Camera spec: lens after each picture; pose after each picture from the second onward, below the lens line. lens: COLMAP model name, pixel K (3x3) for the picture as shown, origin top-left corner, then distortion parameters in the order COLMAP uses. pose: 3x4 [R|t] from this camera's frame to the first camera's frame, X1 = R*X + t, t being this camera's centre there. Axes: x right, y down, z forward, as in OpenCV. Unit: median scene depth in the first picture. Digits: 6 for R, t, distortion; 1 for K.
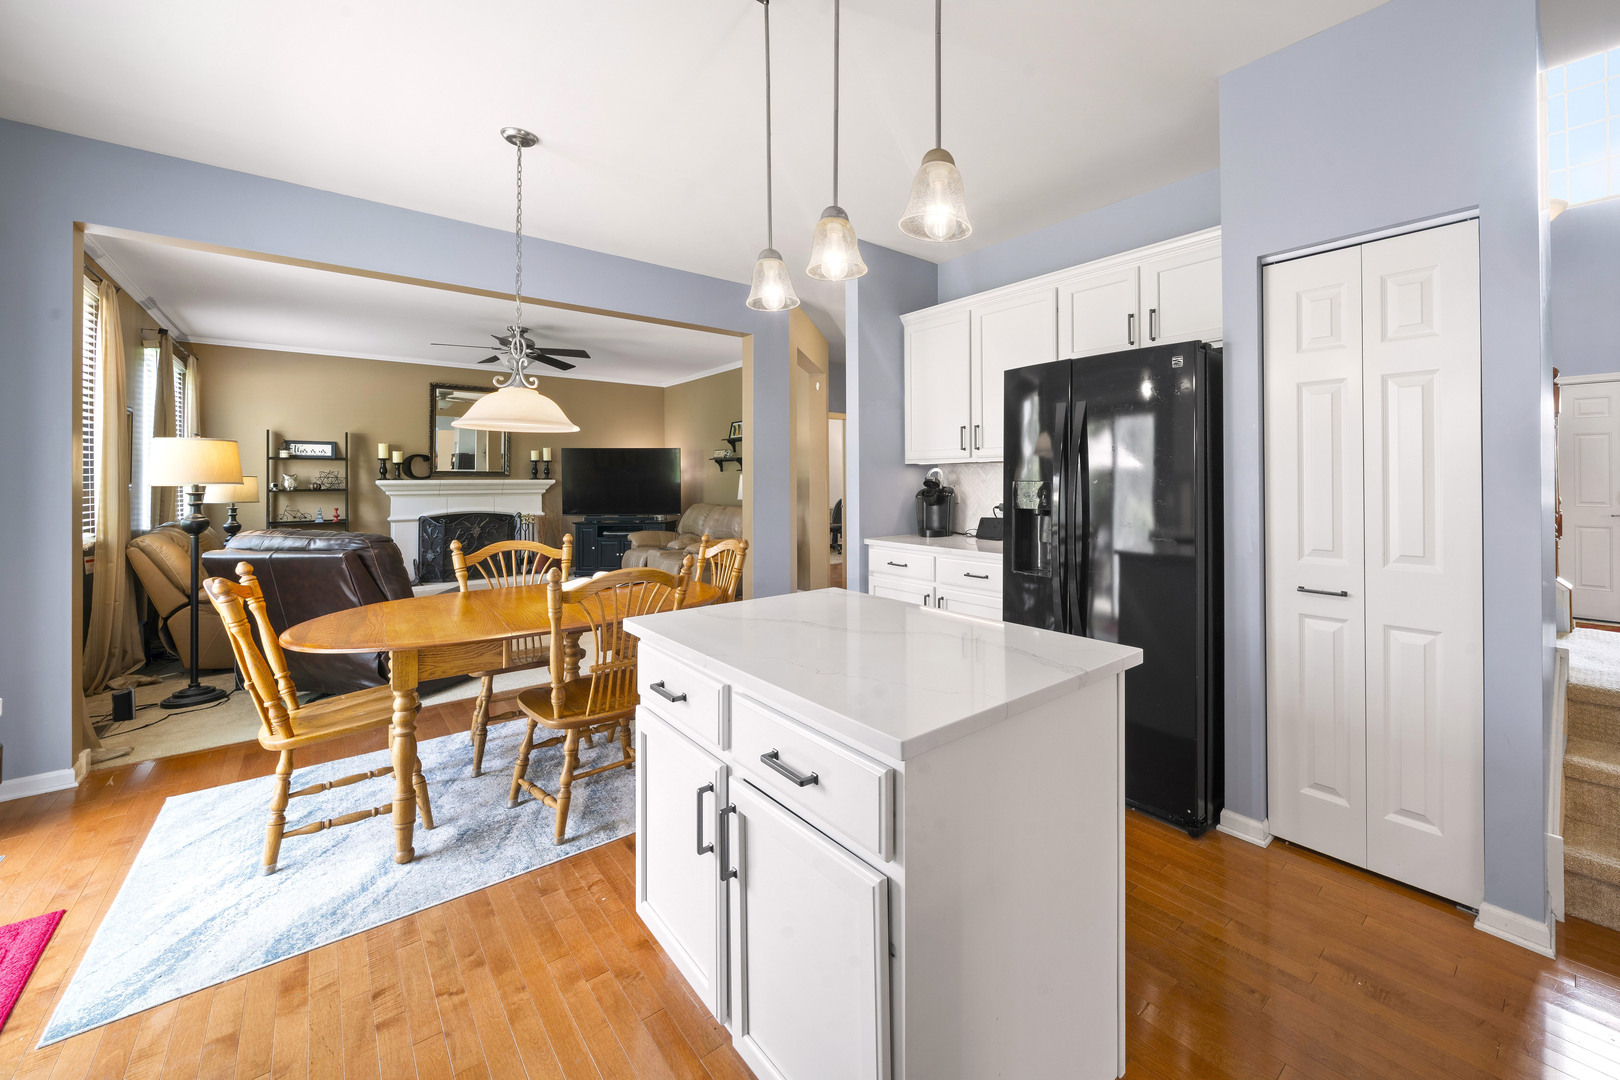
lens RADIAL K [[604.7, 0, 902.3], [0, 604.7, 477.2], [0, 0, 1]] dist [-0.001764, -0.000462]
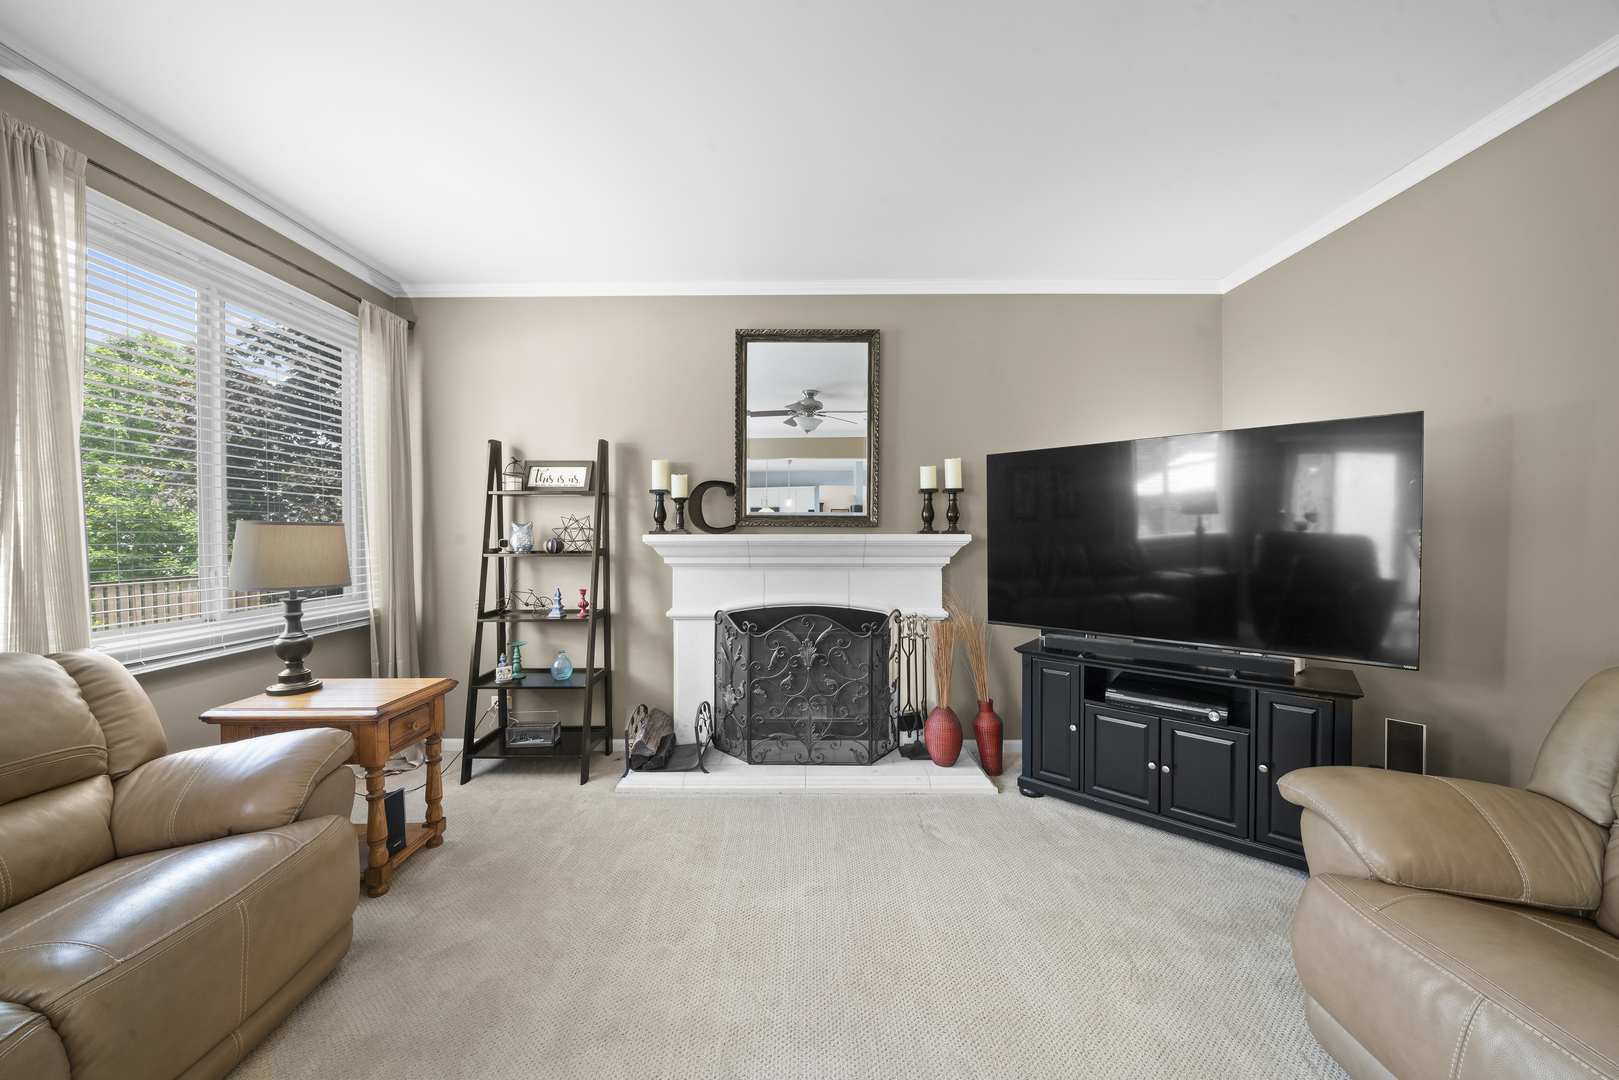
lens RADIAL K [[547.3, 0, 801.6], [0, 547.3, 542.1], [0, 0, 1]] dist [-0.005945, -0.000428]
pose [[0.713181, 0.013570, -0.700848, -0.458240], [0.000585, 0.999801, 0.019954, 0.002554], [0.700980, -0.014640, 0.713031, 0.756156]]
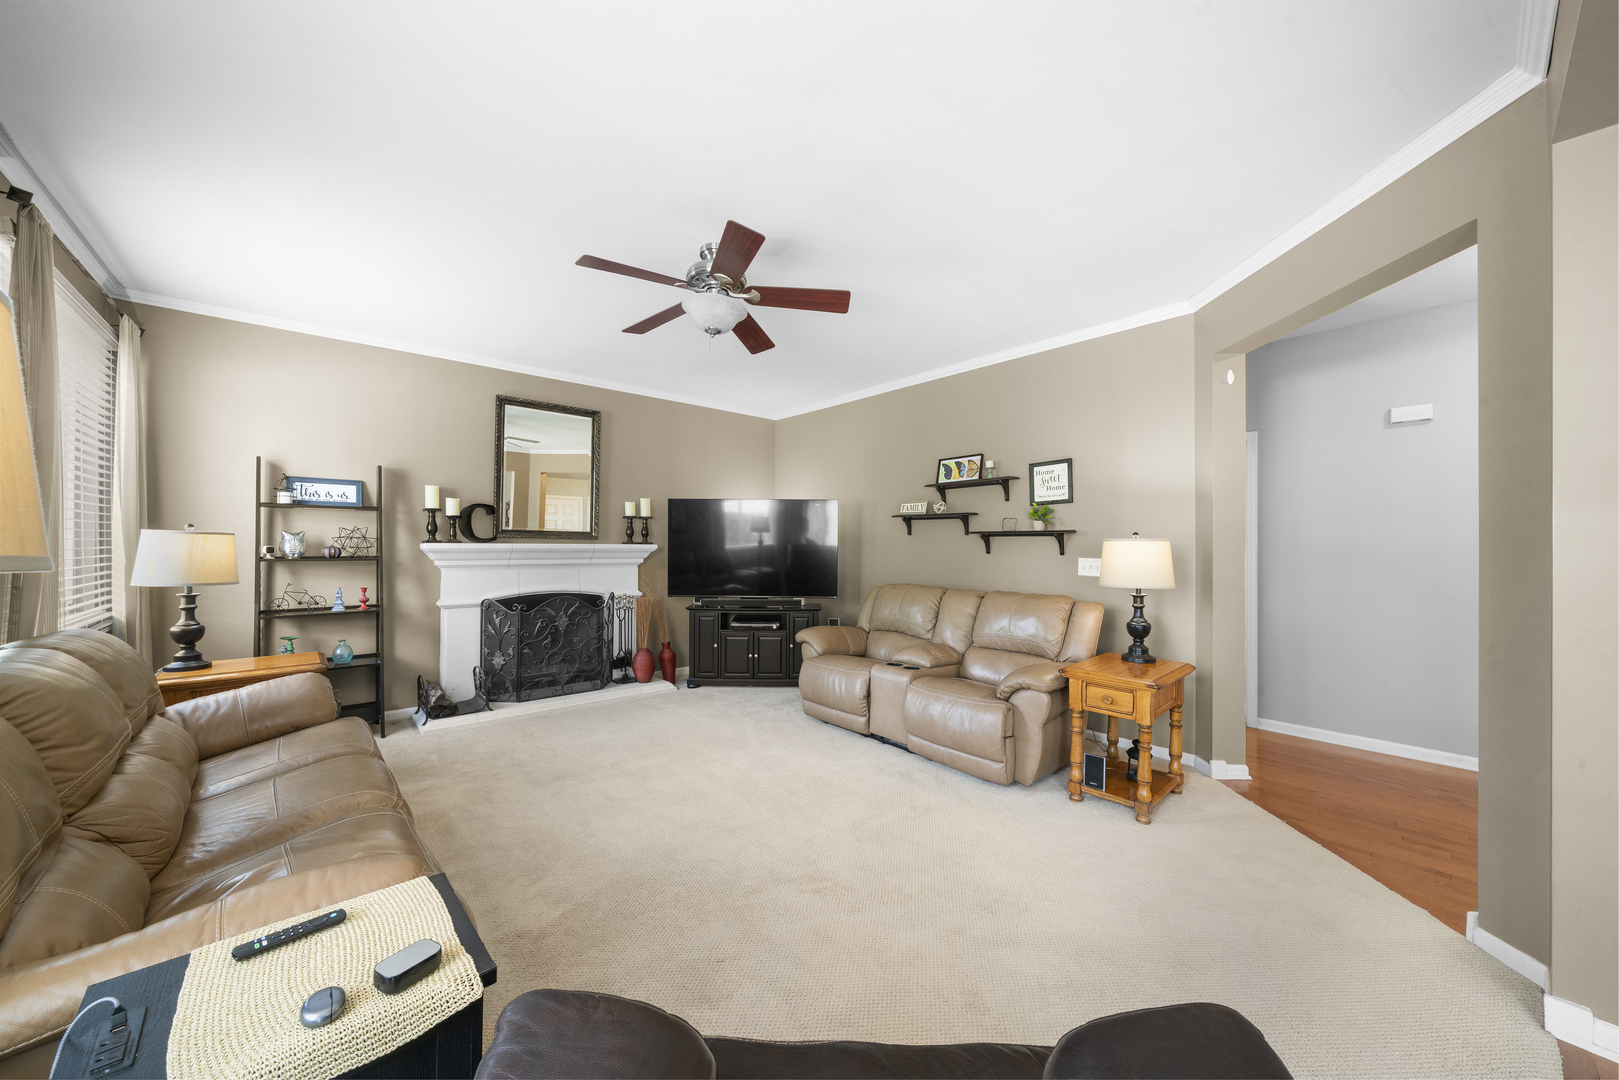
lens RADIAL K [[569.4, 0, 801.7], [0, 569.4, 543.9], [0, 0, 1]] dist [0.002464, 0.000461]
pose [[0.998198, 0.010880, -0.059012, -0.430554], [-0.010807, 0.999940, 0.001554, 0.000988], [0.059025, -0.000913, 0.998256, 0.418455]]
